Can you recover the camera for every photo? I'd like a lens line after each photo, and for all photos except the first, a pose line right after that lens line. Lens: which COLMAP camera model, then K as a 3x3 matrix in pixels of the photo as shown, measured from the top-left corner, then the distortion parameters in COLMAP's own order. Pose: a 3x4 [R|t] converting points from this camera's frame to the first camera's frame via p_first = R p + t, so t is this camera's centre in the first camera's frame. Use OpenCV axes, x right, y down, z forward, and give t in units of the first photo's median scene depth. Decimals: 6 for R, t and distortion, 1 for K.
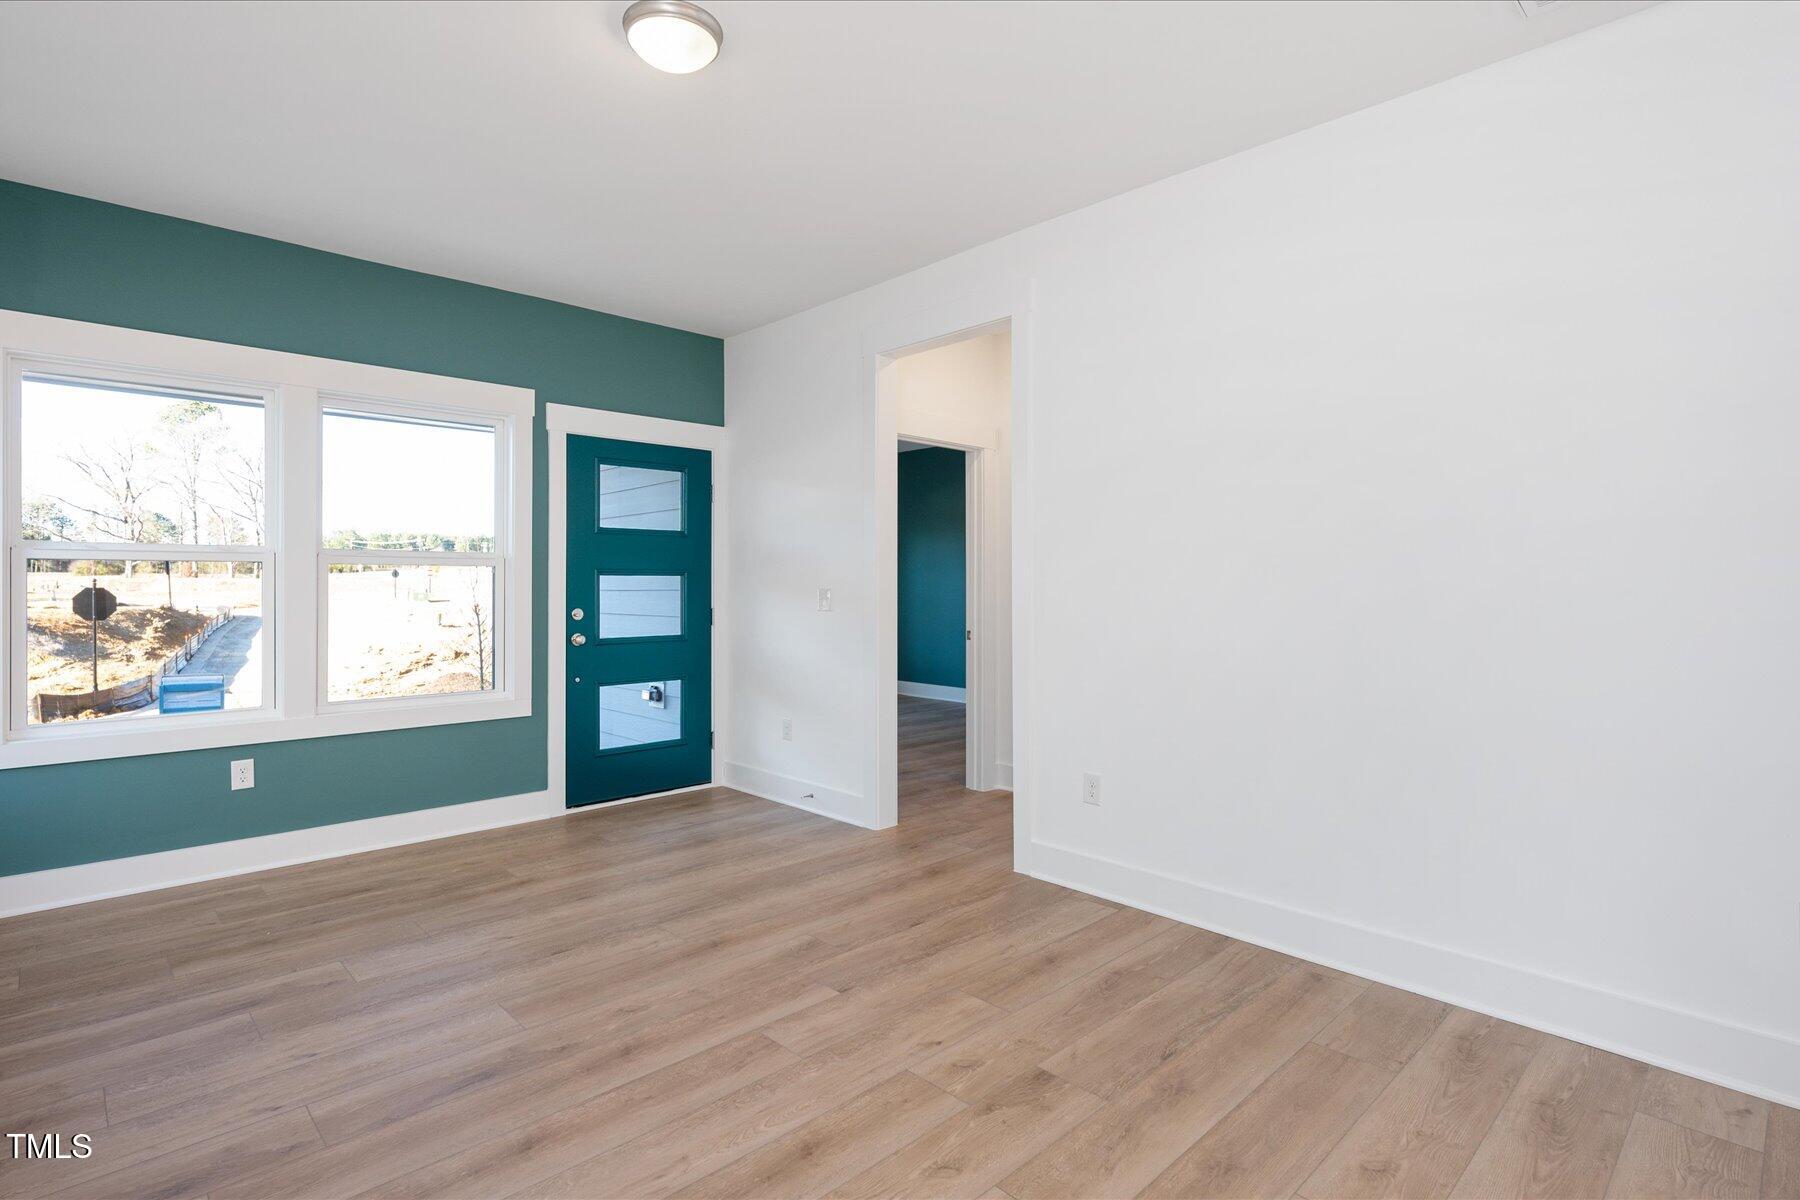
lens RADIAL K [[883.2, 0, 891.5], [0, 883.2, 586.2], [0, 0, 1]] dist [-0.000736, -0.000469]
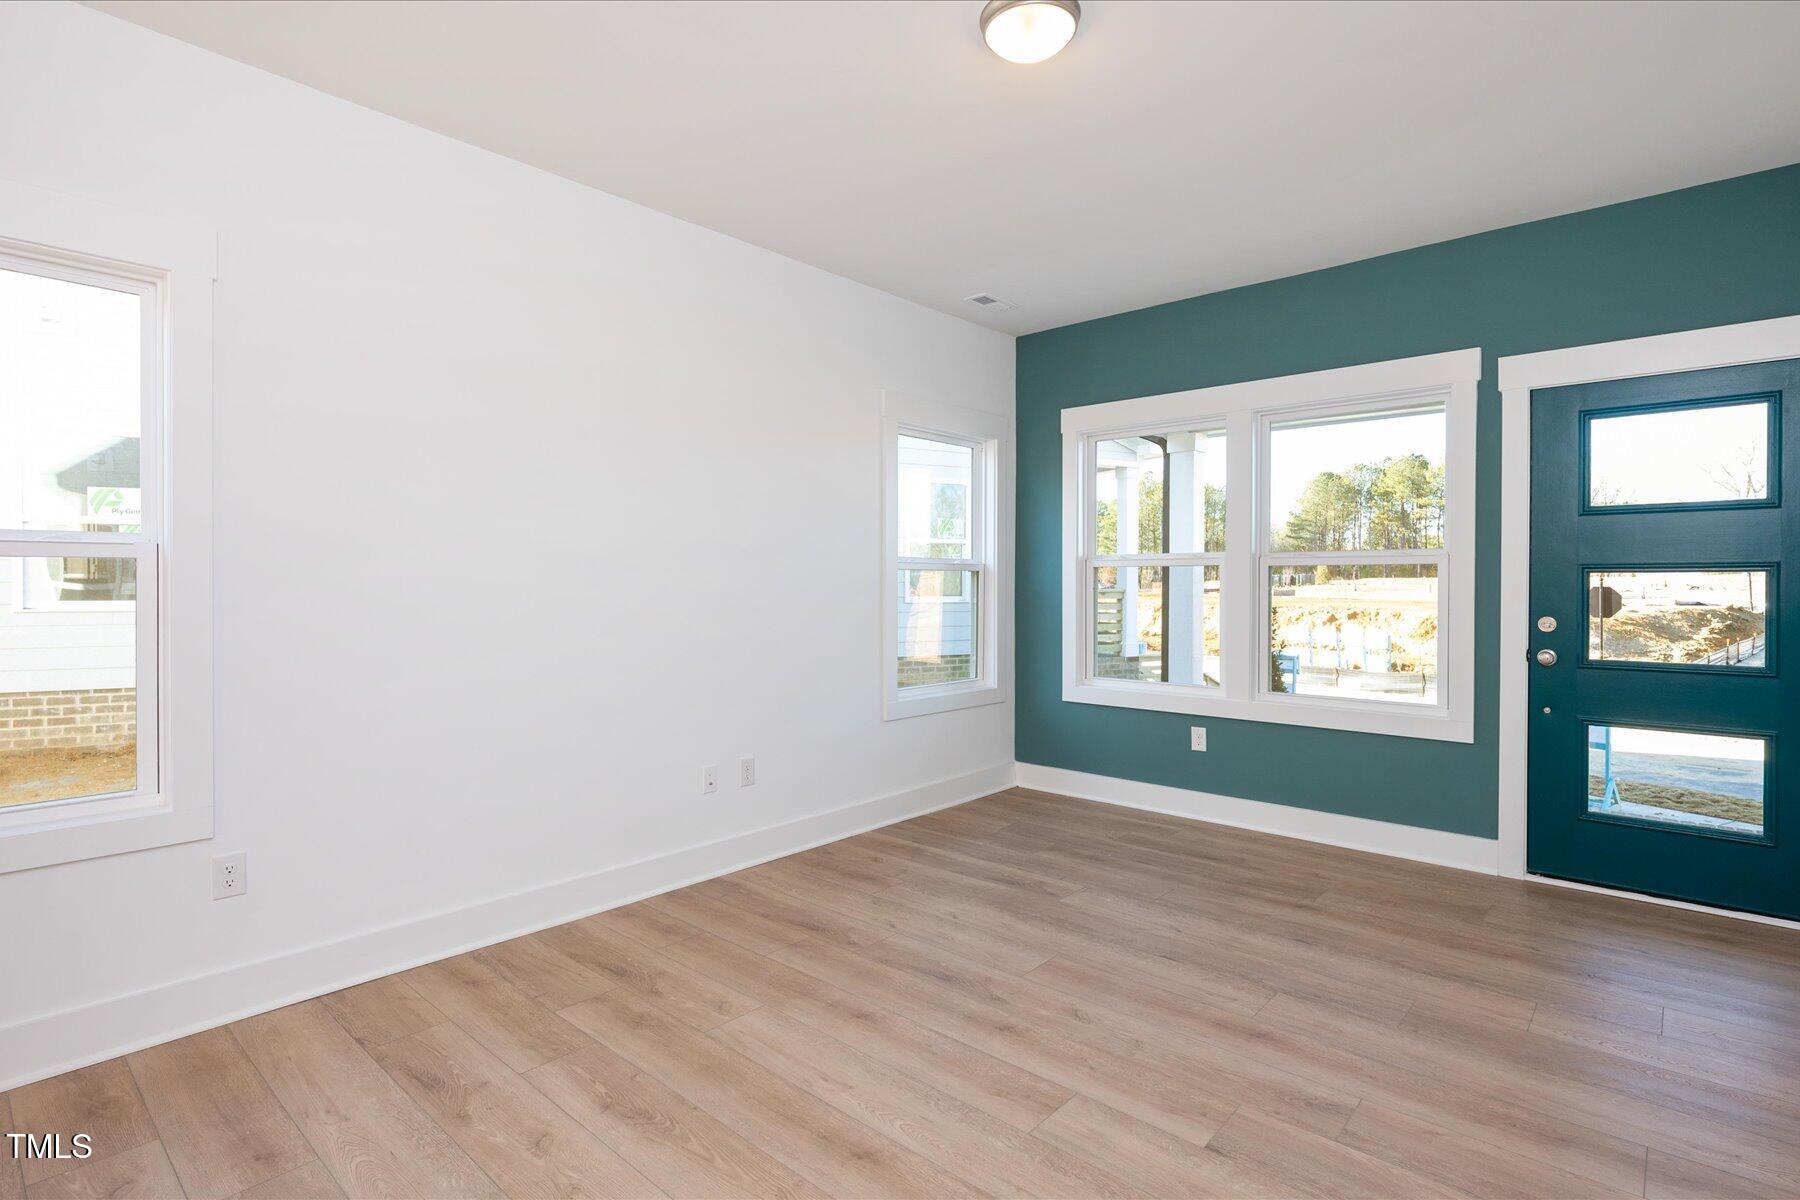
lens RADIAL K [[883.2, 0, 901.8], [0, 883.2, 591.2], [0, 0, 1]] dist [-0.000736, -0.000469]
pose [[0.084504, 0.010463, -0.996368, 0.544827], [-0.003370, 0.999942, 0.010215, -0.004117], [0.996417, 0.002494, 0.084535, 0.583960]]
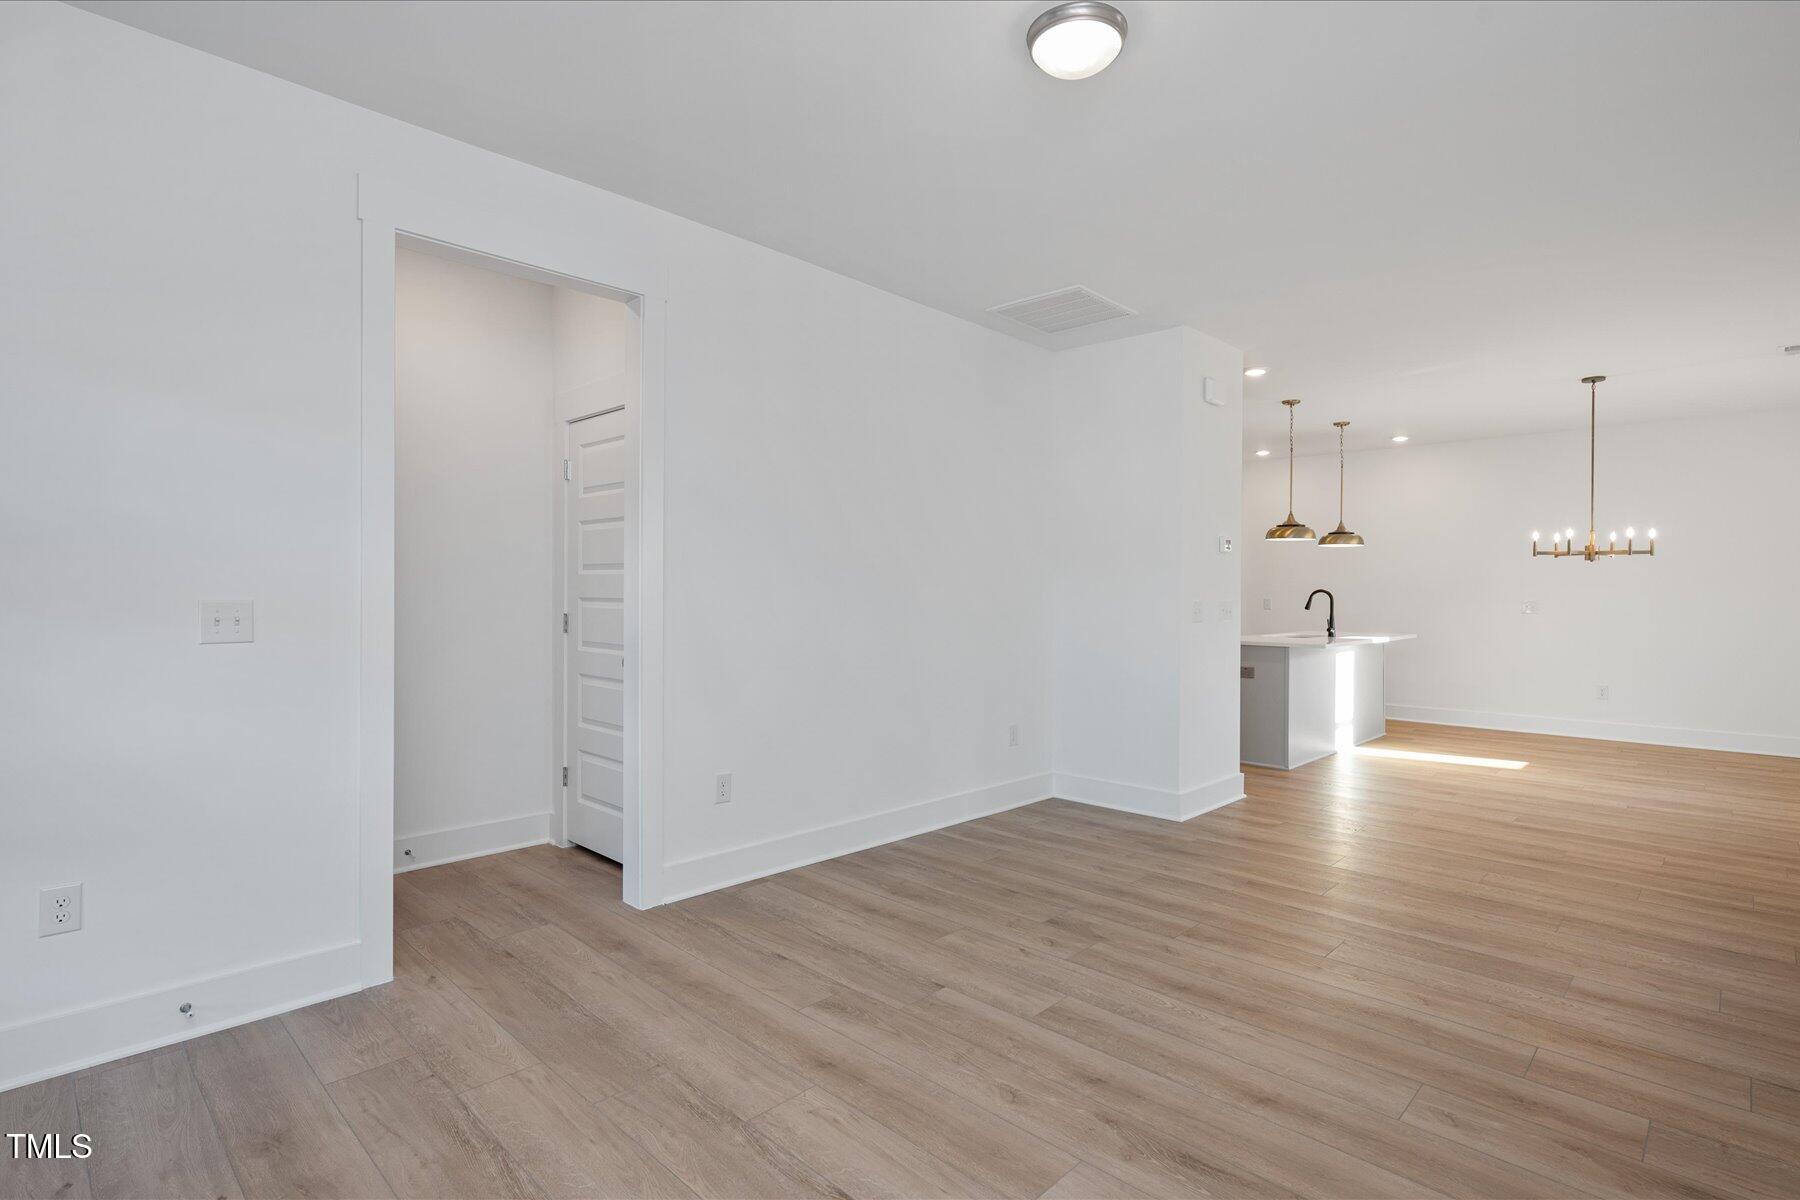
lens RADIAL K [[883.2, 0, 891.7], [0, 883.2, 595.5], [0, 0, 1]] dist [-0.000736, -0.000469]
pose [[-0.032627, -0.003985, 0.999460, -0.932586], [-0.004220, 0.999984, 0.003849, -0.006020], [-0.999459, -0.004093, -0.032643, 0.932802]]
